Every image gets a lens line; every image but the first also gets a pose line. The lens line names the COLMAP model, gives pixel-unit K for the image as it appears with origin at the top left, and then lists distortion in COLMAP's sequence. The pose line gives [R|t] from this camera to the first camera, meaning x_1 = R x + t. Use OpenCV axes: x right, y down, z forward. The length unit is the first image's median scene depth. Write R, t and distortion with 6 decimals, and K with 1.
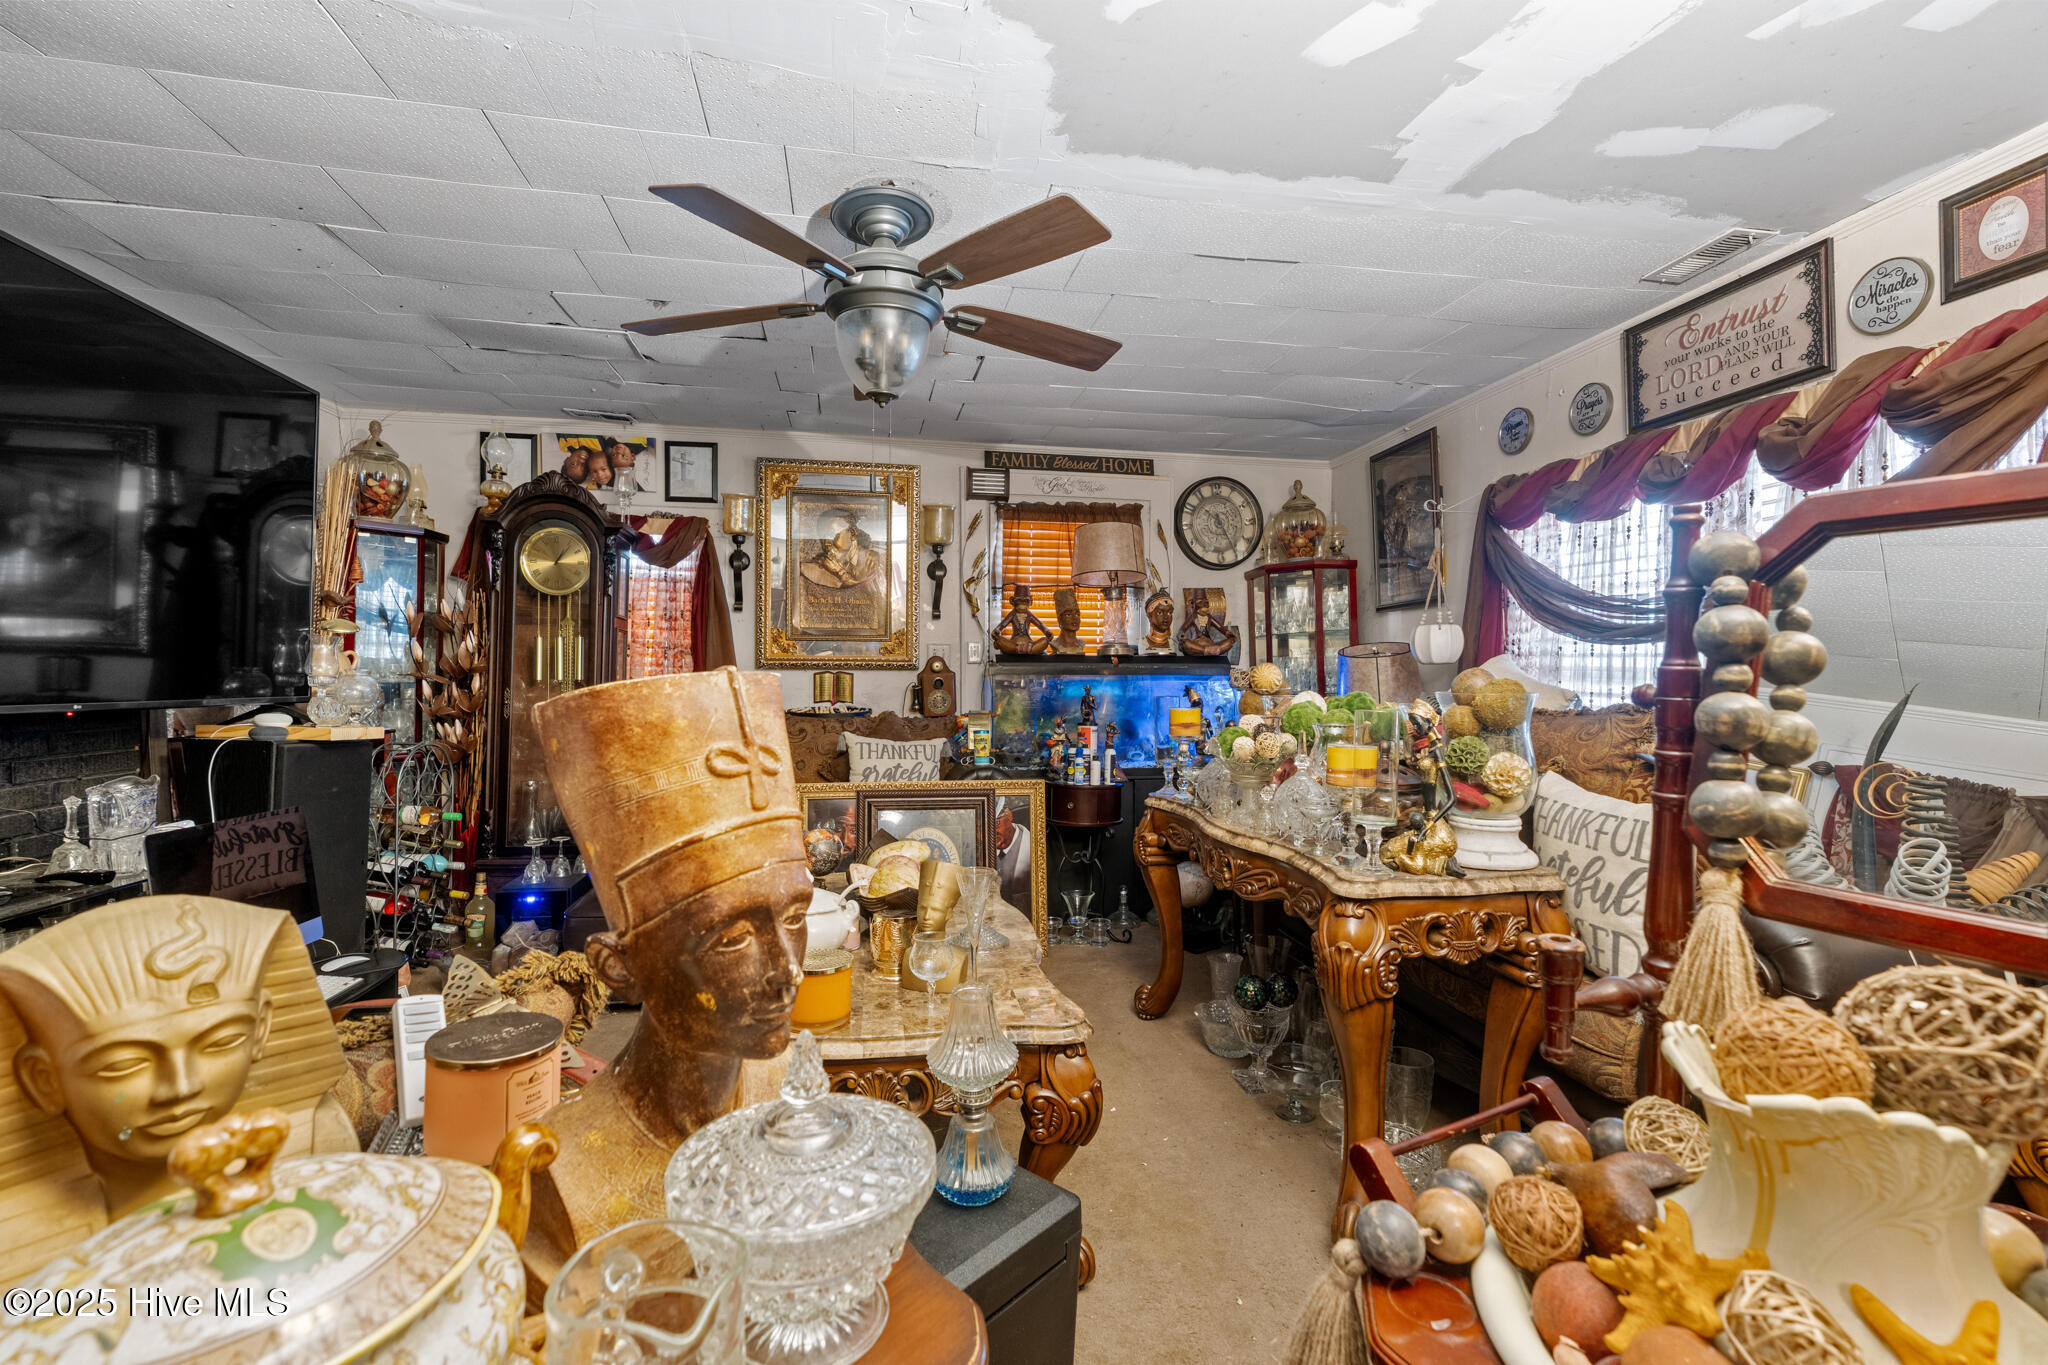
lens RADIAL K [[923.0, 0, 1029.4], [0, 923.0, 686.1], [0, 0, 1]] dist [-0.007253, 0.001303]
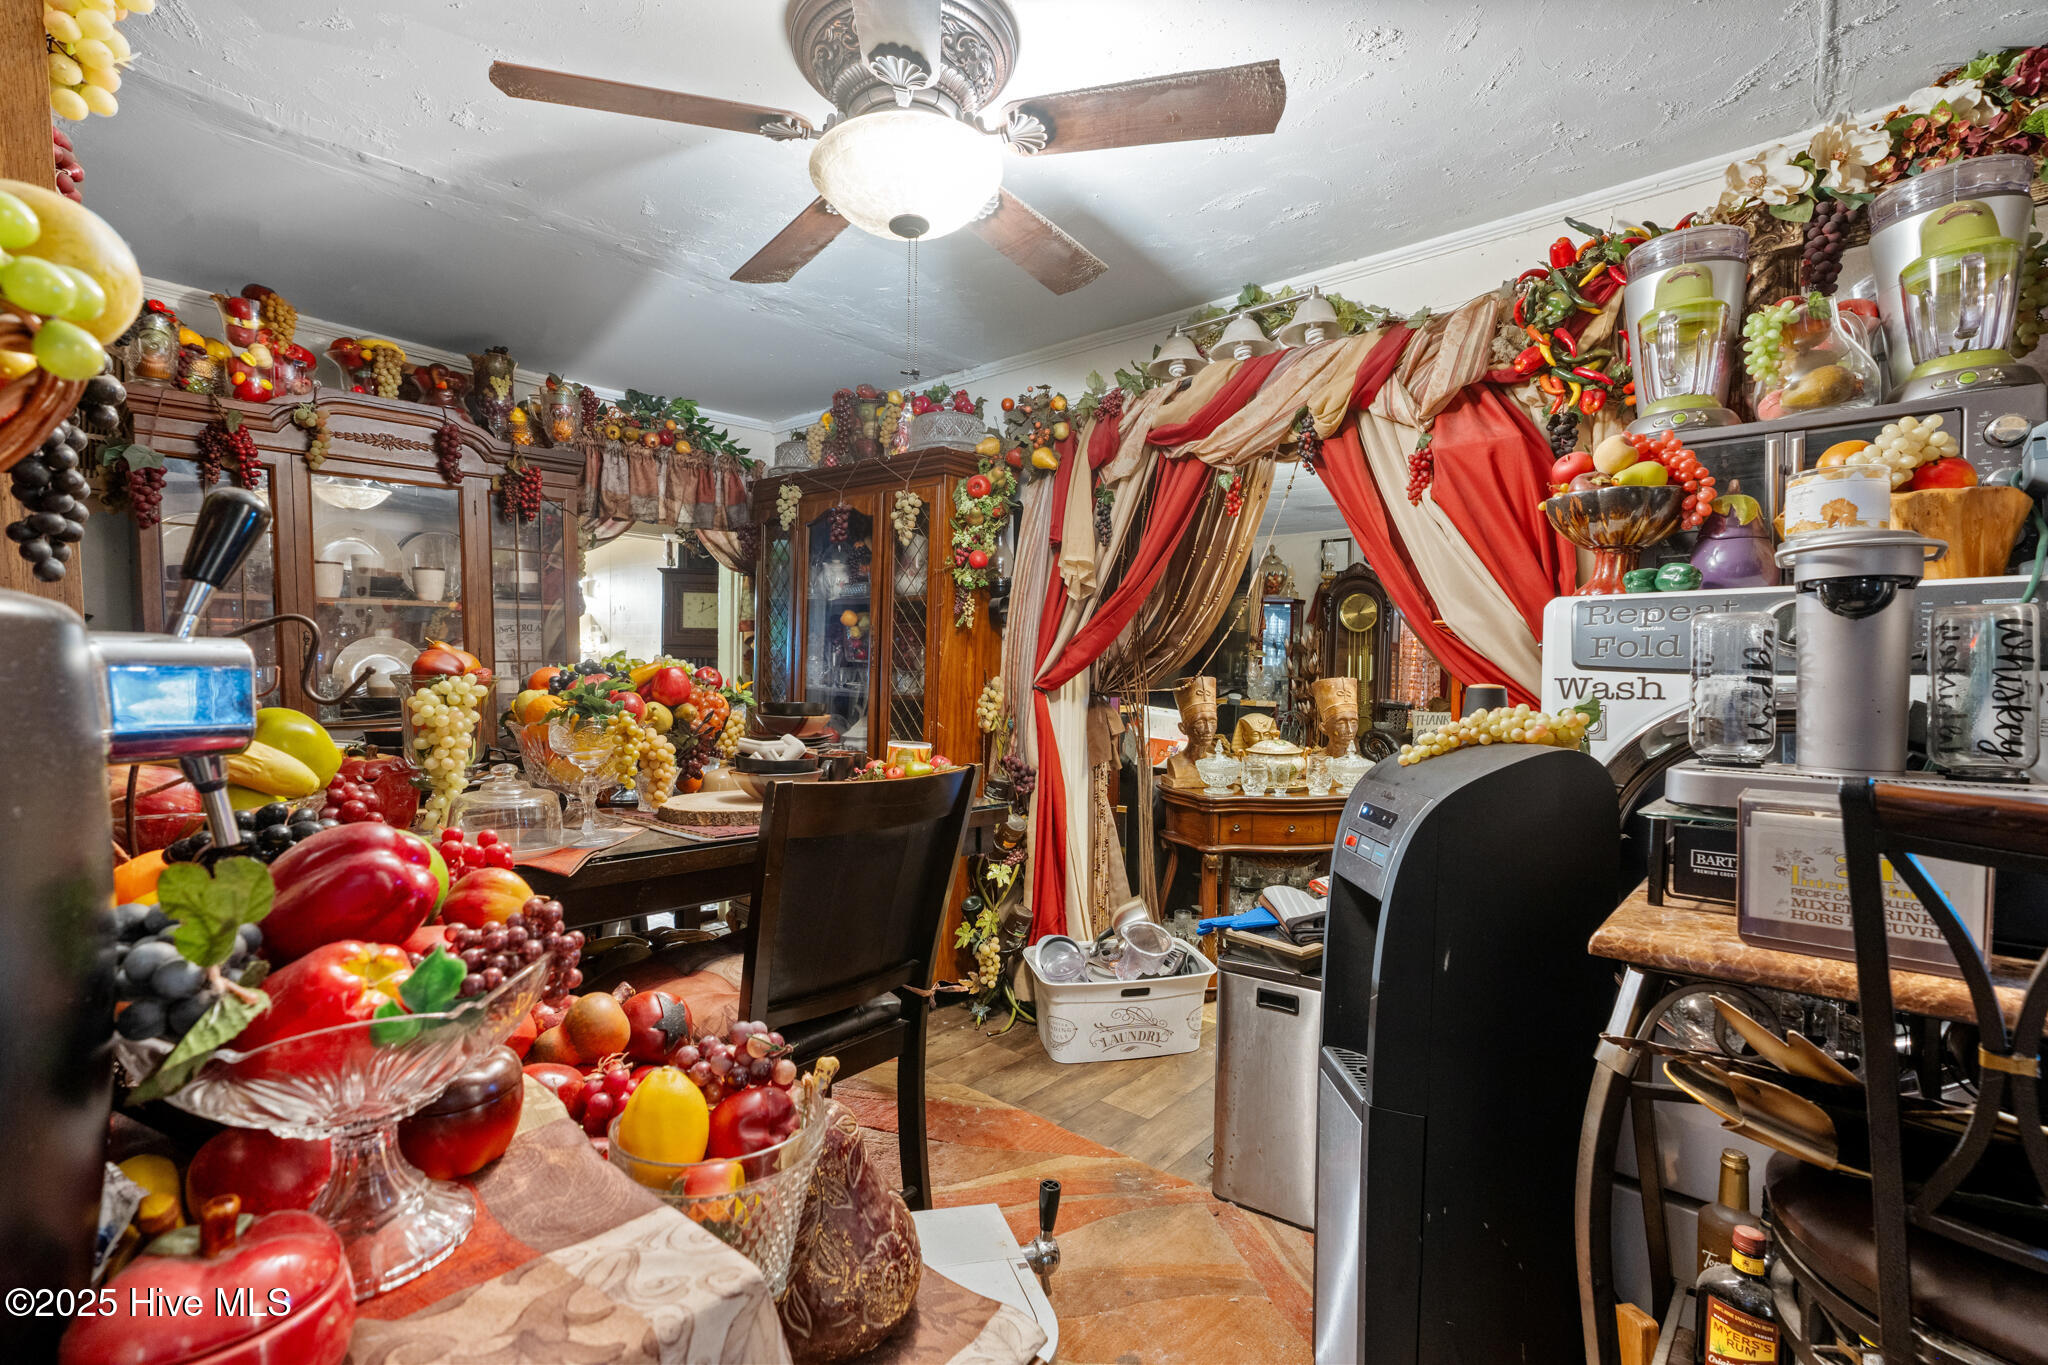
lens RADIAL K [[923.0, 0, 1028.0], [0, 923.0, 681.7], [0, 0, 1]] dist [-0.007253, 0.001303]
pose [[0.651935, 0.009607, -0.758214, 0.414686], [-0.013168, 0.999912, 0.001347, 0.002986], [0.758161, 0.009106, 0.652004, -0.632799]]
